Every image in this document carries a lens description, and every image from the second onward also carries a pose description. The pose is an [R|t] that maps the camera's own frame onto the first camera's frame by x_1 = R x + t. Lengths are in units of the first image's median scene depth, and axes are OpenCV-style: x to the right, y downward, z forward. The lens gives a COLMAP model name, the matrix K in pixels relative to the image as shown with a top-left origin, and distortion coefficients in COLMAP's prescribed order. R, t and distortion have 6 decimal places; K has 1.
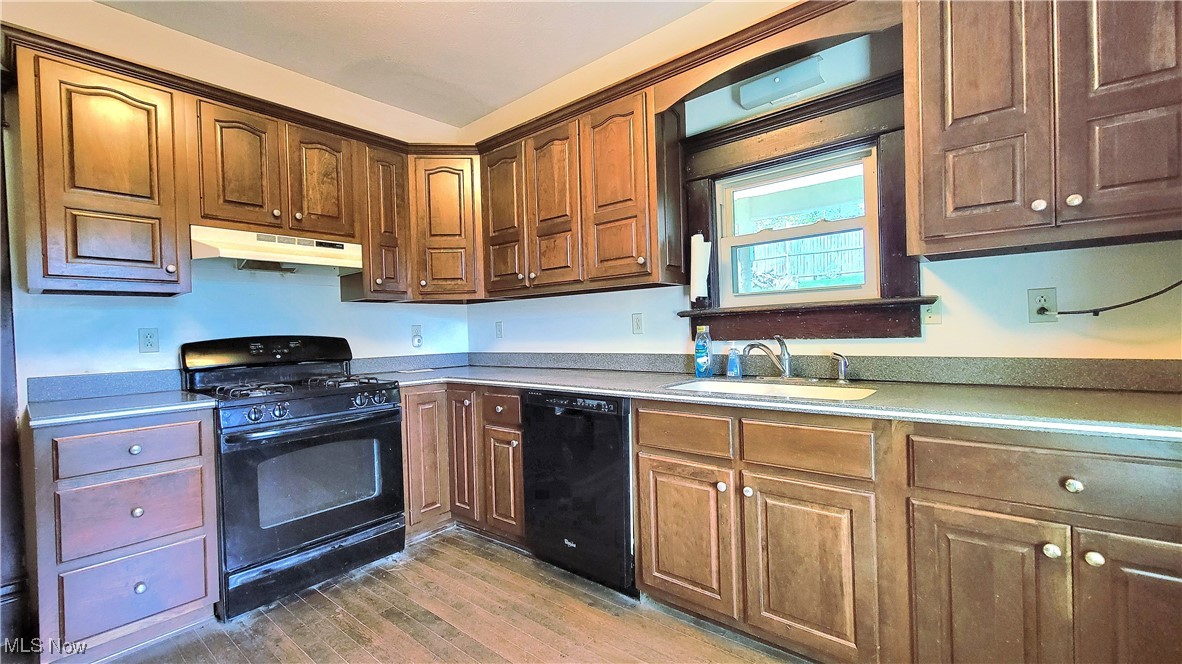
lens RADIAL K [[482.6, 0, 592.4], [0, 482.6, 336.6], [0, 0, 1]] dist [0.001440, 0.000198]
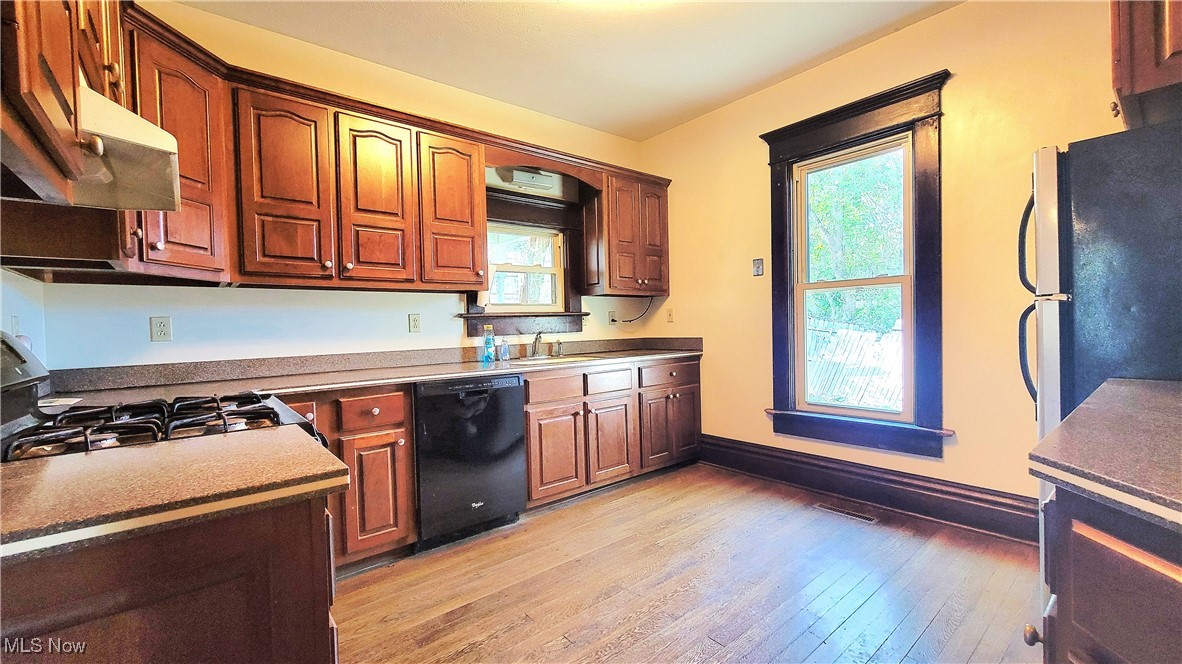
lens RADIAL K [[482.6, 0, 594.7], [0, 482.6, 332.5], [0, 0, 1]] dist [0.001440, 0.000198]
pose [[0.178748, 0.010426, 0.983840, -1.141399], [0.034098, 0.999278, -0.016785, 0.035591], [-0.983304, 0.036548, 0.178264, 0.481214]]
